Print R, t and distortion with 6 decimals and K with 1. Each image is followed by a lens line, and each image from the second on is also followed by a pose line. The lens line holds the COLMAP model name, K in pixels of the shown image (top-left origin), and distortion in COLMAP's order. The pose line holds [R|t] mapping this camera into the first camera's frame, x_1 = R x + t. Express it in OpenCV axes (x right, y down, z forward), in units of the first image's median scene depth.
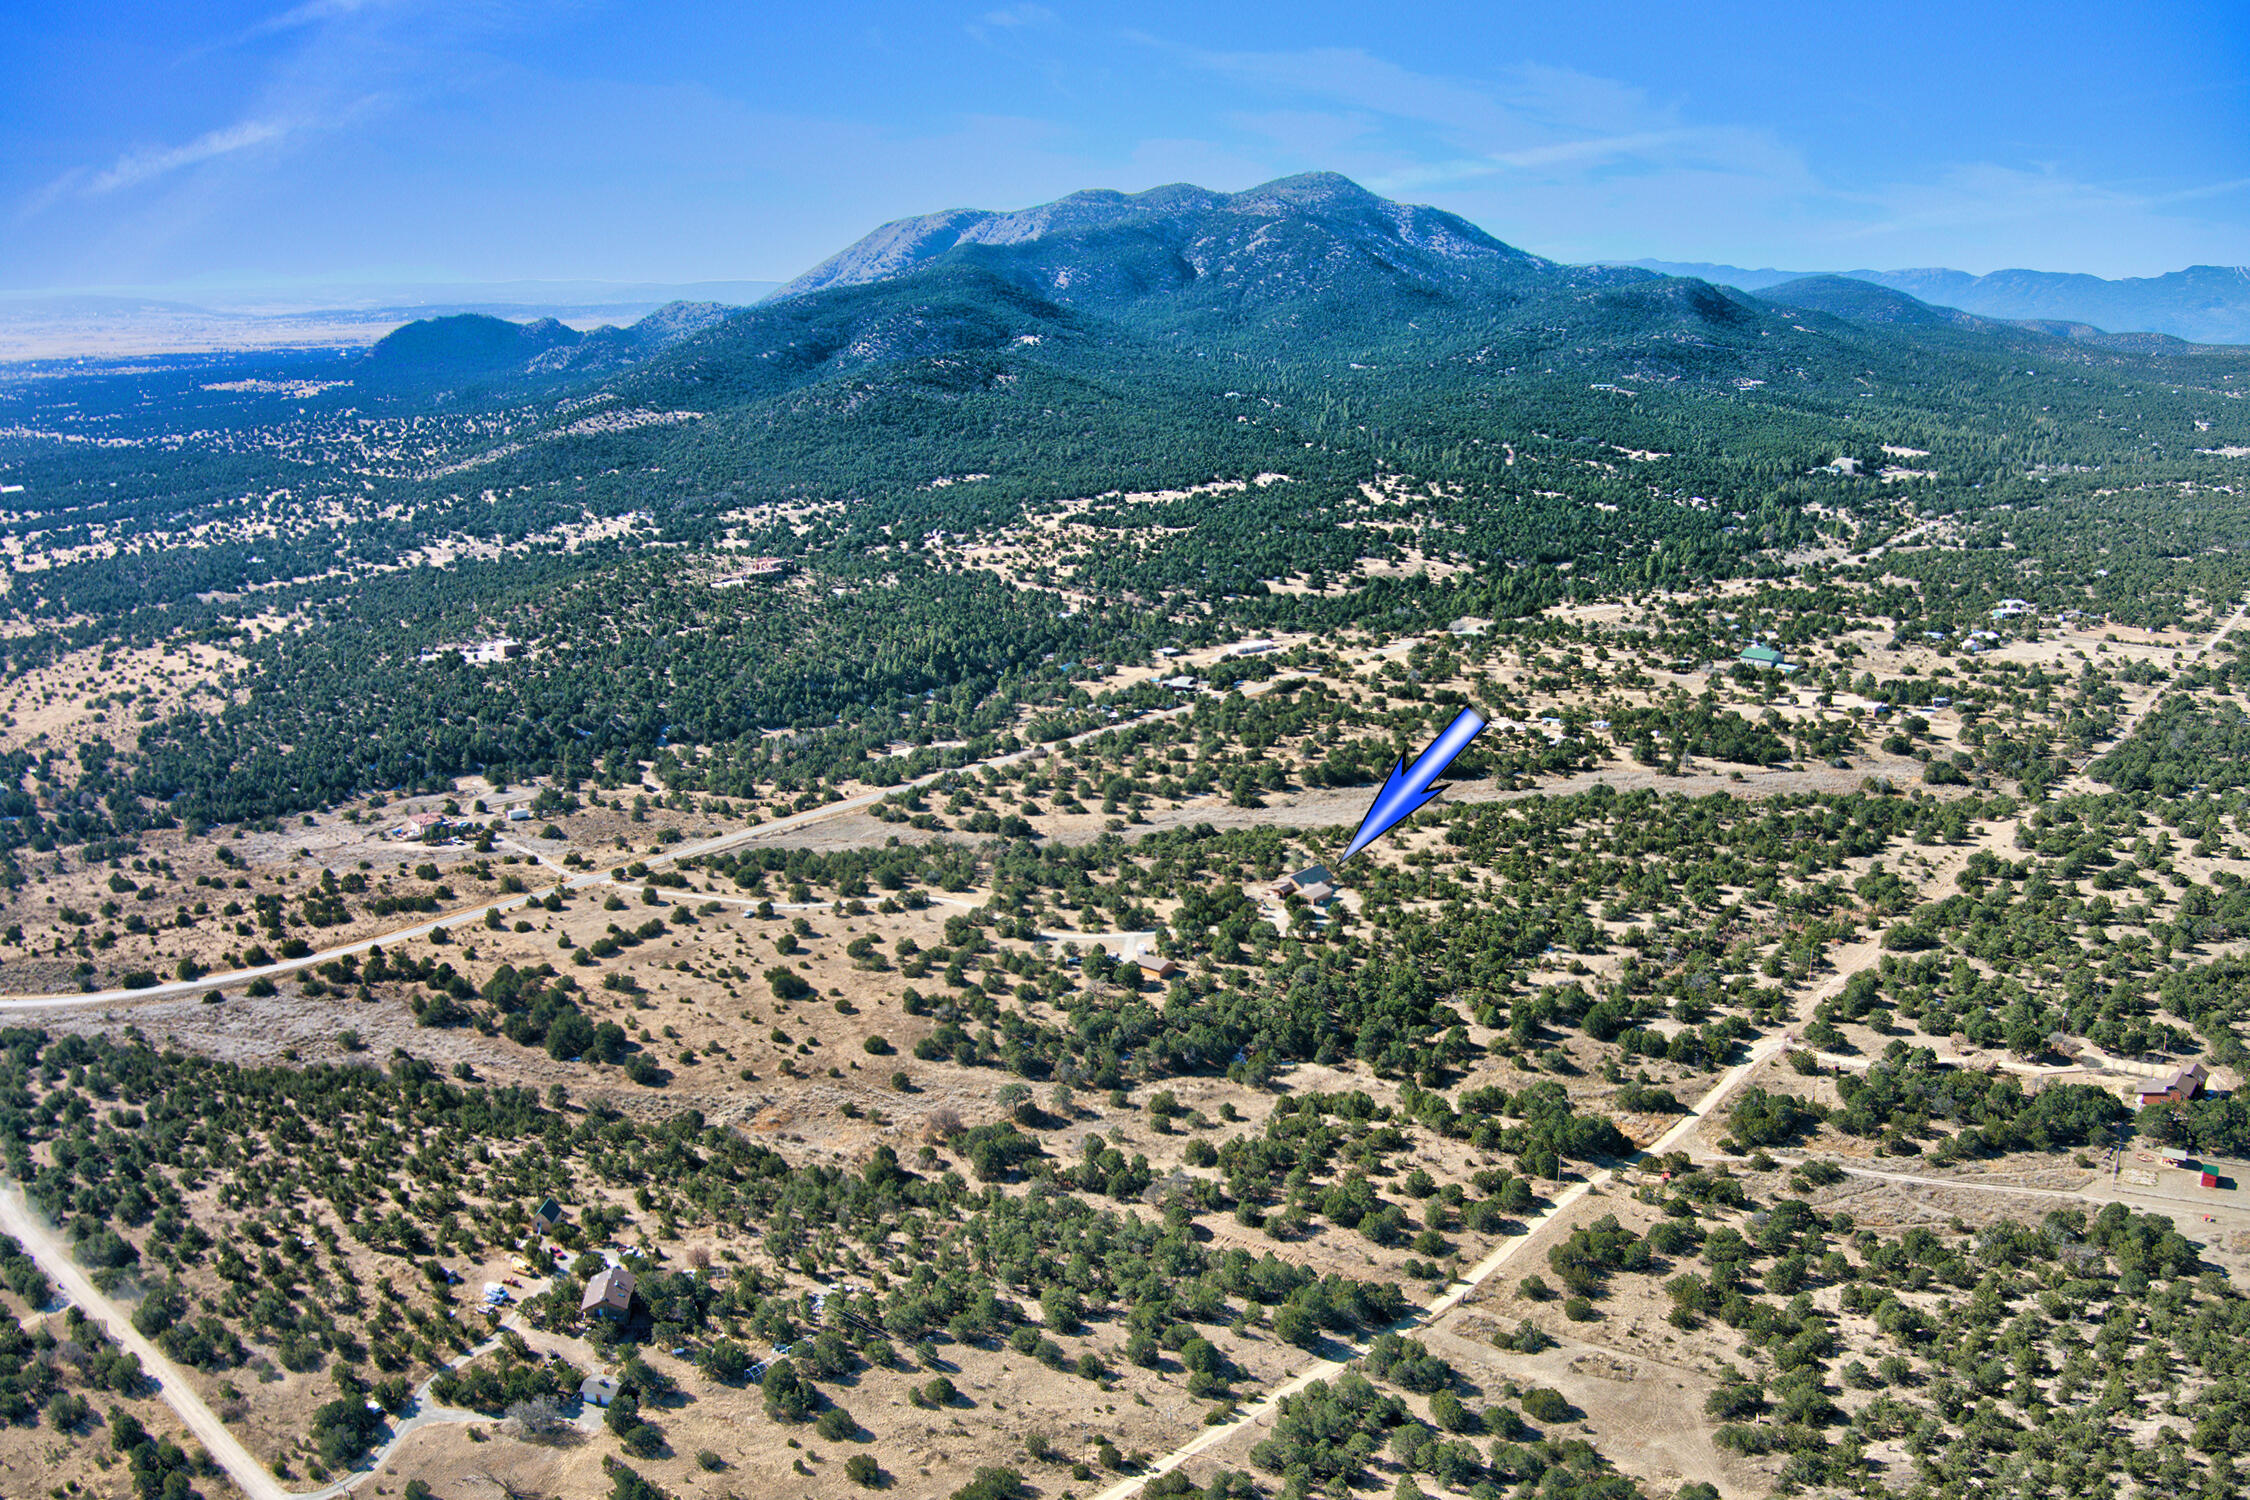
lens RADIAL K [[1832.7, 0, 1127.3], [0, 1832.7, 746.0], [0, 0, 1]] dist [-0.242149, 0.071759]
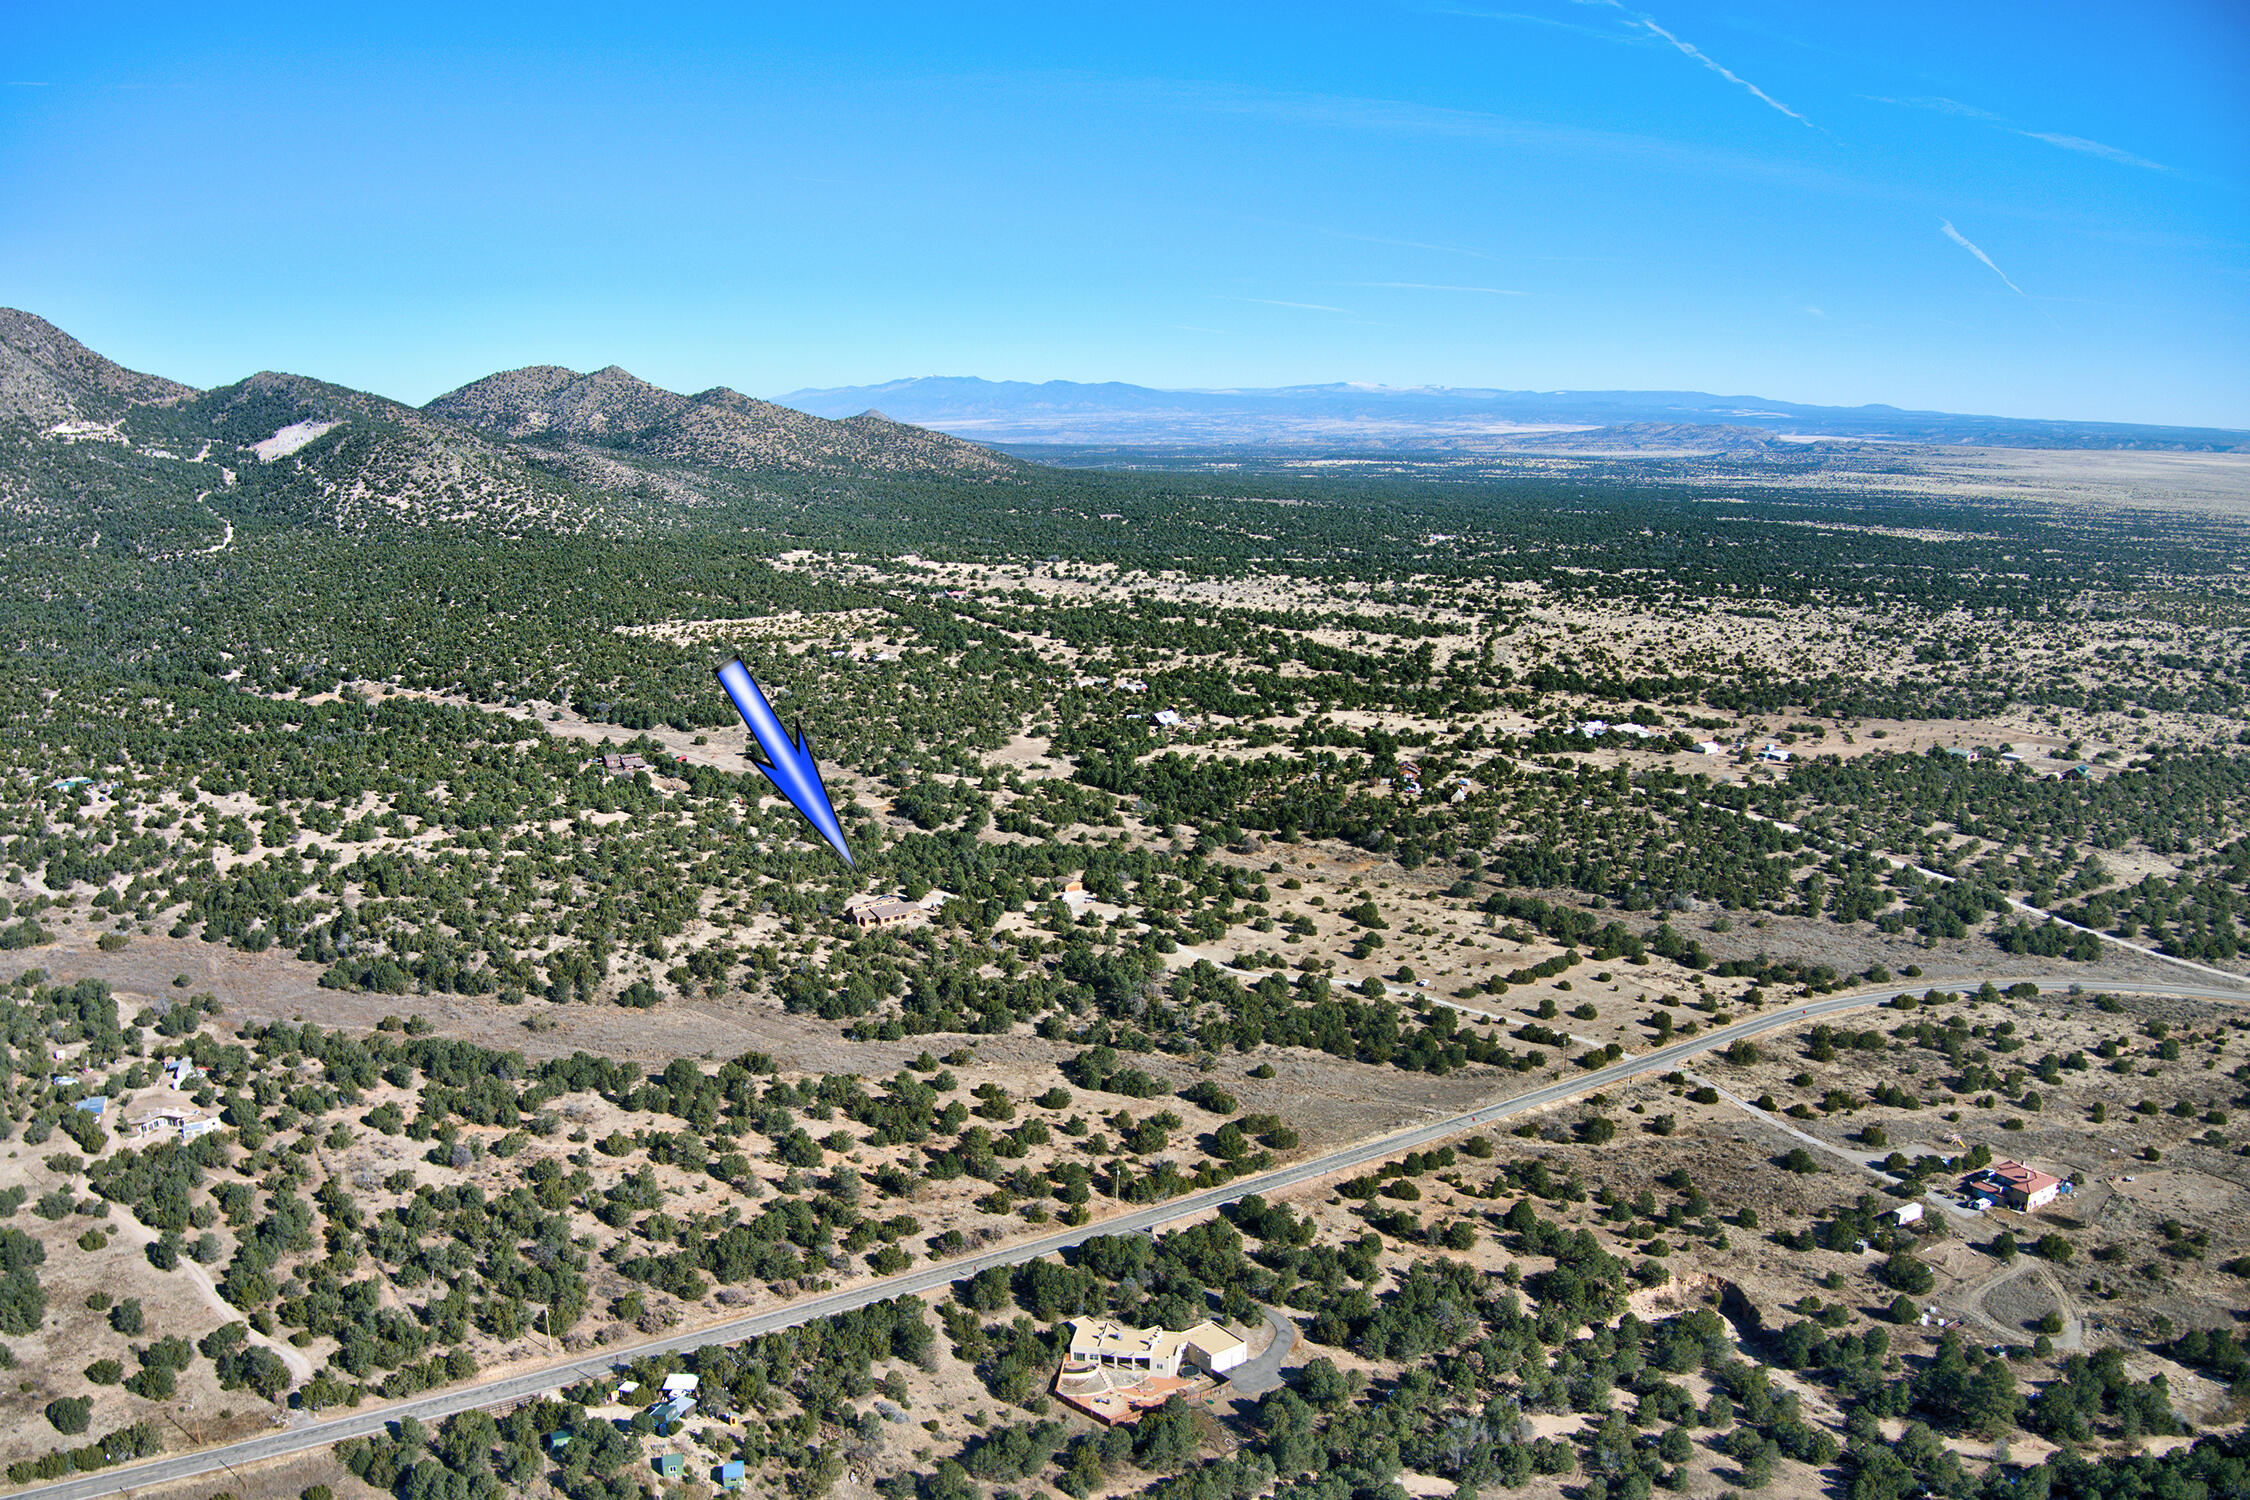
lens RADIAL K [[1832.7, 0, 1133.7], [0, 1832.7, 755.9], [0, 0, 1]] dist [-0.242149, 0.071759]
pose [[-0.974849, -0.032661, 0.220460, -0.283204], [0.064803, 0.904923, 0.420613, -0.447718], [-0.213237, 0.424320, -0.880047, 1.926320]]
